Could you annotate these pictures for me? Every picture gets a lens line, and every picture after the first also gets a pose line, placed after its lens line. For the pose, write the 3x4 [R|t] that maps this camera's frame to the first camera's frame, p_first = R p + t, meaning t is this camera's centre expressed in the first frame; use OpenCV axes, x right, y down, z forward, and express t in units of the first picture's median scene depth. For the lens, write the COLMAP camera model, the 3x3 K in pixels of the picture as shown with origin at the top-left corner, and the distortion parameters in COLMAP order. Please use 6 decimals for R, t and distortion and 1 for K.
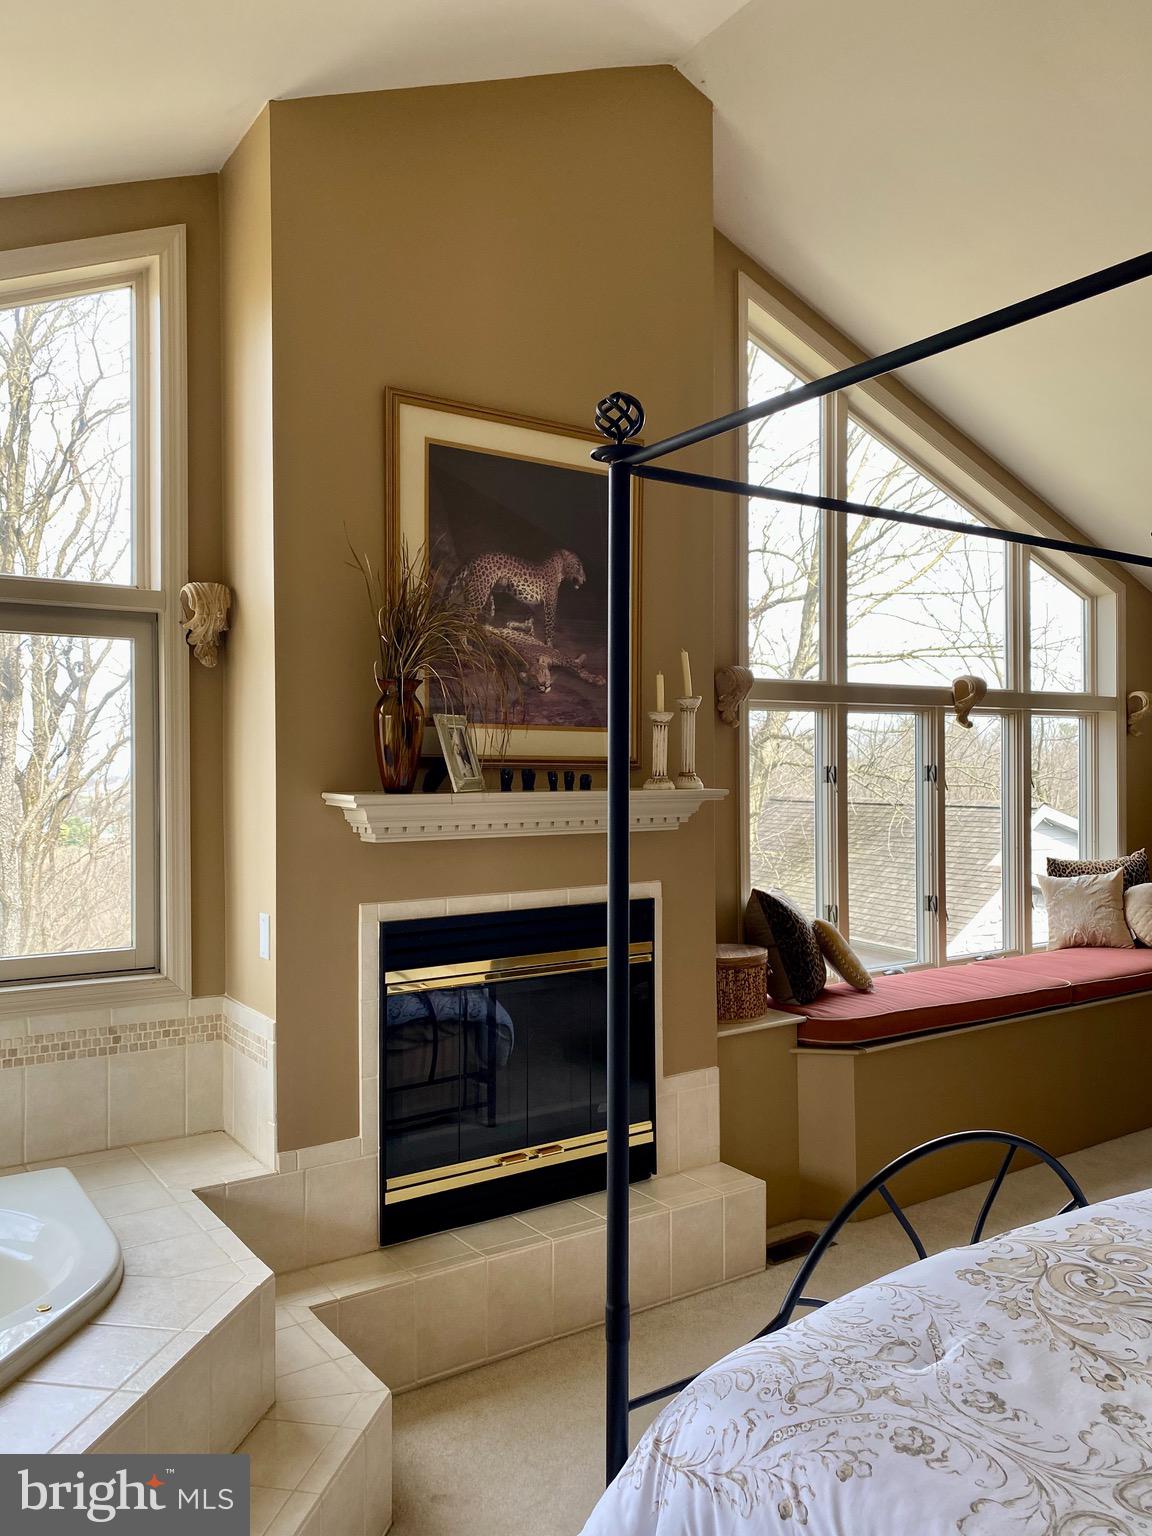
lens RADIAL K [[1159.8, 0, 589.1], [0, 1159.8, 763.6], [0, 0, 1]] dist [0.013536, -0.001865]
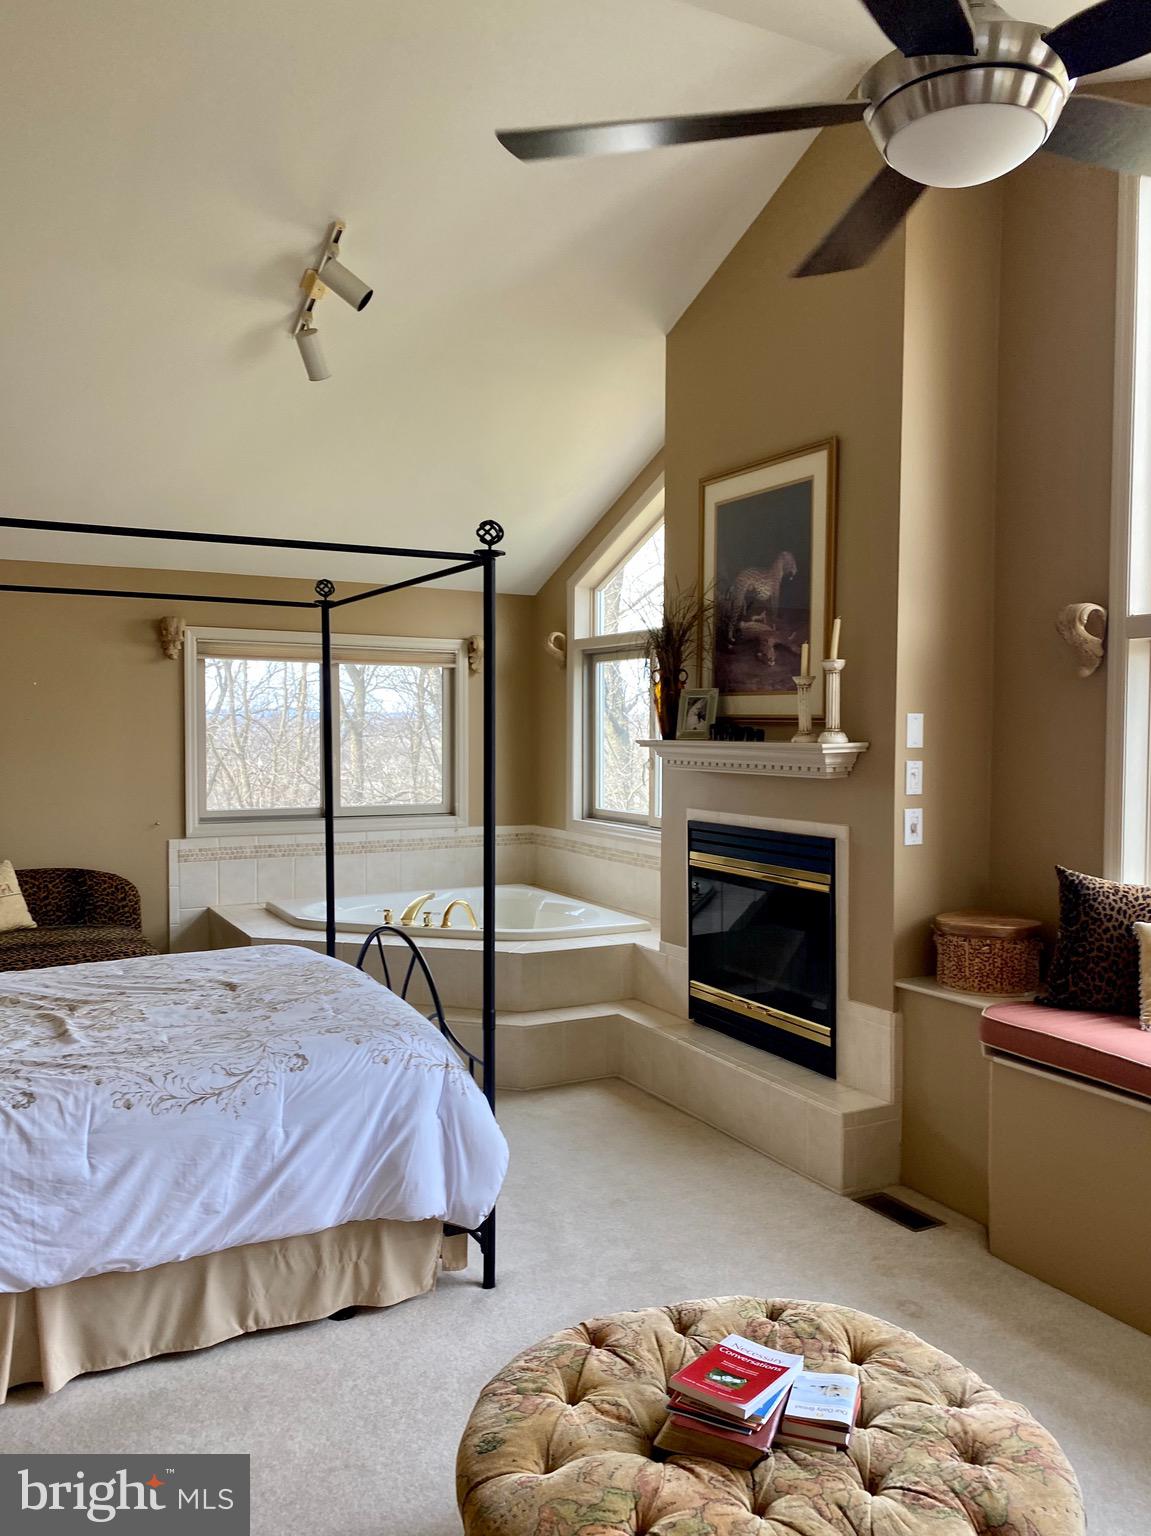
lens RADIAL K [[1166.3, 0, 575.5], [0, 1166.3, 768.0], [0, 0, 1]] dist [0.029975, -0.023006]
pose [[-0.113120, 0.039223, -0.992807, 1.318080], [-0.002335, 0.999207, 0.039742, 0.002173], [0.993579, 0.006814, -0.112938, 0.939821]]
